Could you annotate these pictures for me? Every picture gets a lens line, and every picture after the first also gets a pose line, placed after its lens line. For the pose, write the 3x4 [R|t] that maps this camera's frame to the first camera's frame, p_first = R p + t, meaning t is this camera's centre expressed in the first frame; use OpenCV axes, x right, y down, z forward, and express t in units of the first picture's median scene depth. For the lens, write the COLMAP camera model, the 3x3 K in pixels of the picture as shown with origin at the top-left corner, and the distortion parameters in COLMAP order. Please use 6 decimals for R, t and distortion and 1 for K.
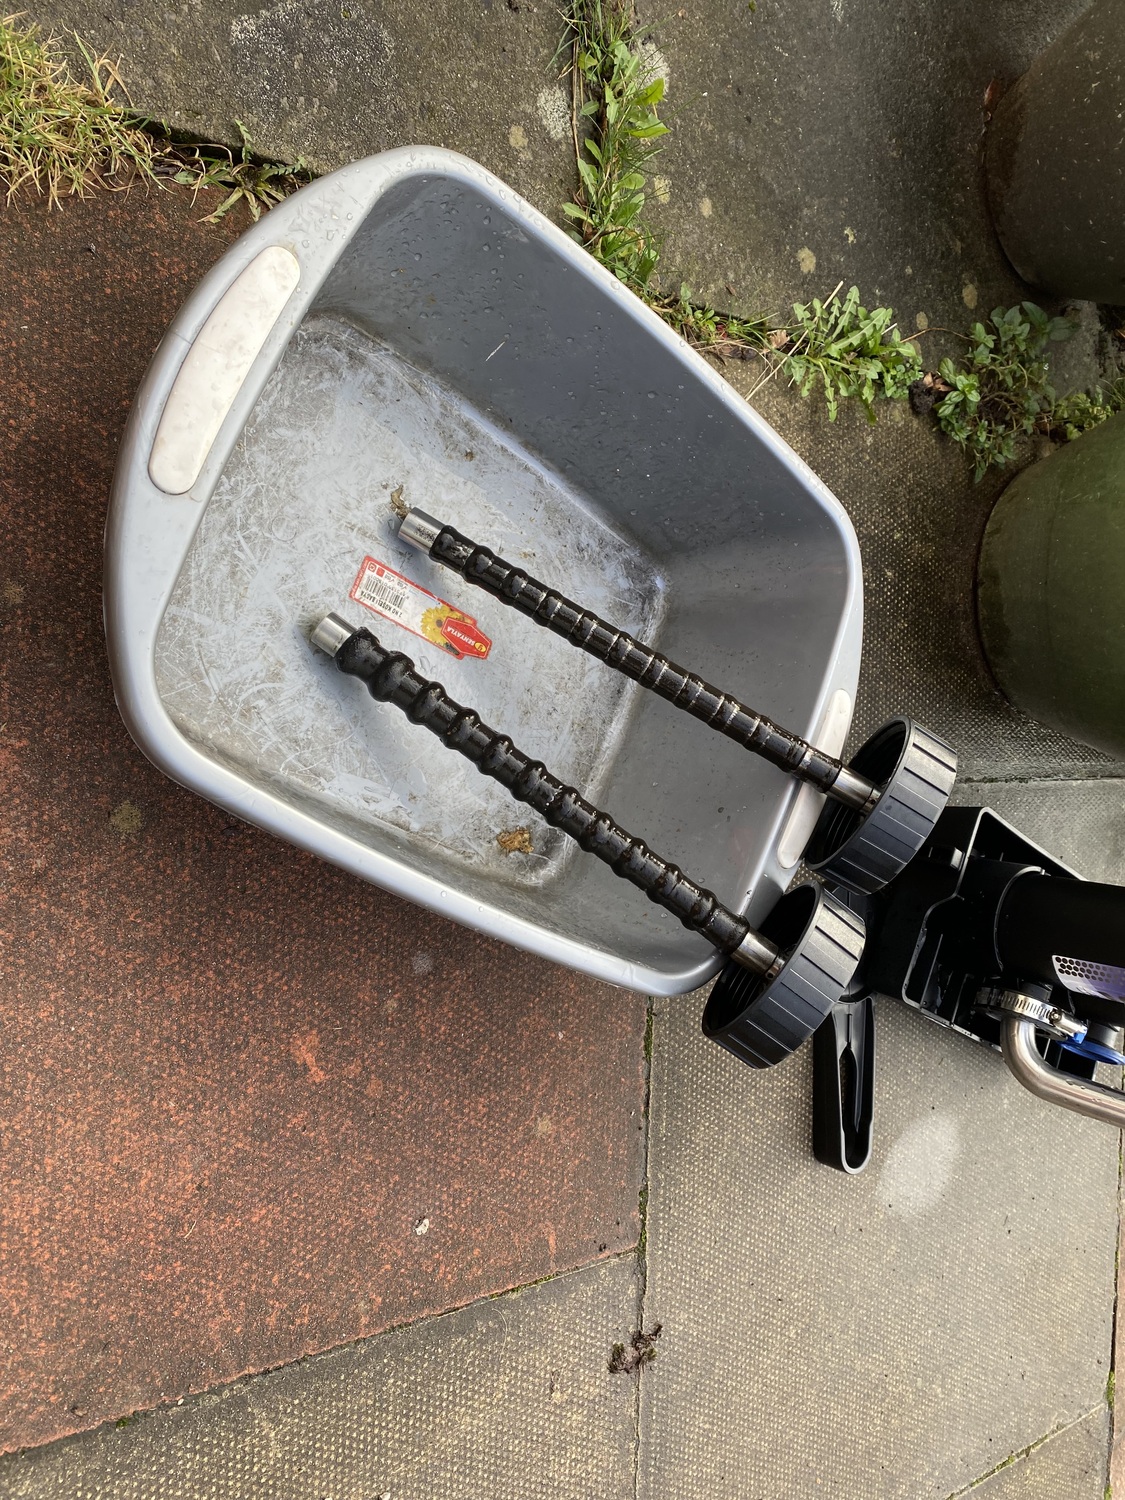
lens RADIAL K [[1137.5, 0, 566.1], [0, 1137.5, 747.8], [0, 0, 1]] dist [0.046042, -0.022250]
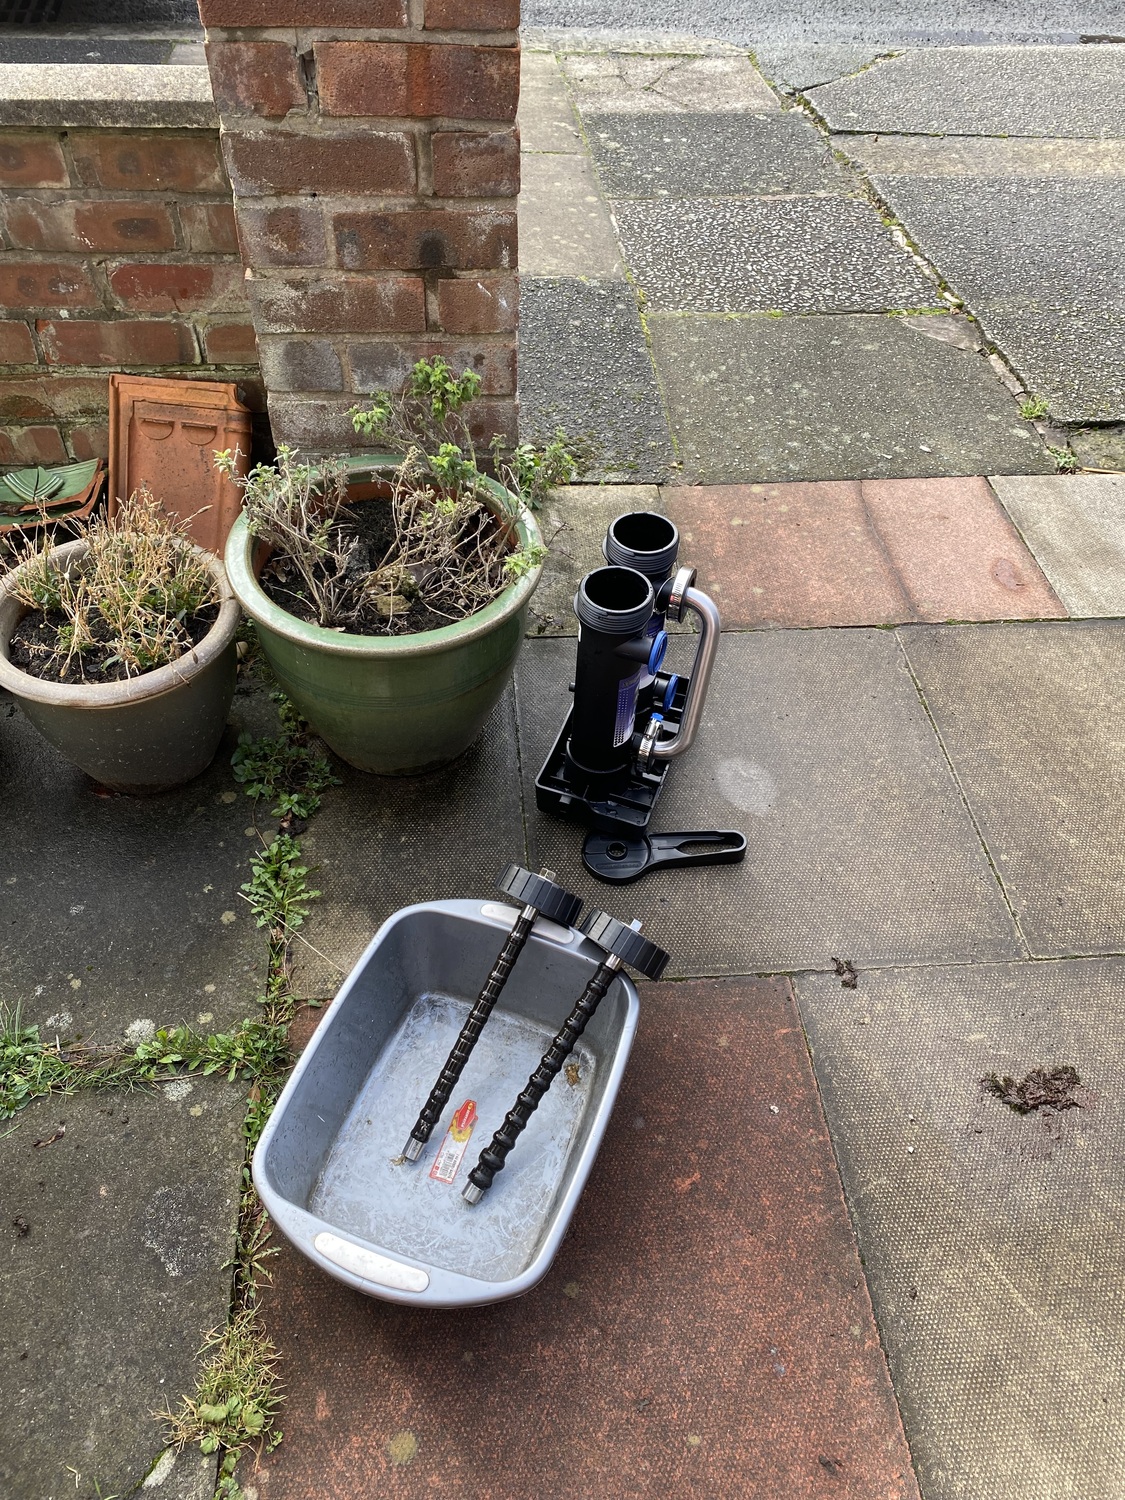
lens RADIAL K [[1137.5, 0, 565.1], [0, 1137.5, 751.8], [0, 0, 1]] dist [0.046042, -0.022250]
pose [[-0.078767, -0.993666, 0.080148, 0.326774], [0.995720, -0.074521, 0.054661, 0.007173], [-0.048343, 0.084111, 0.995283, -0.895128]]
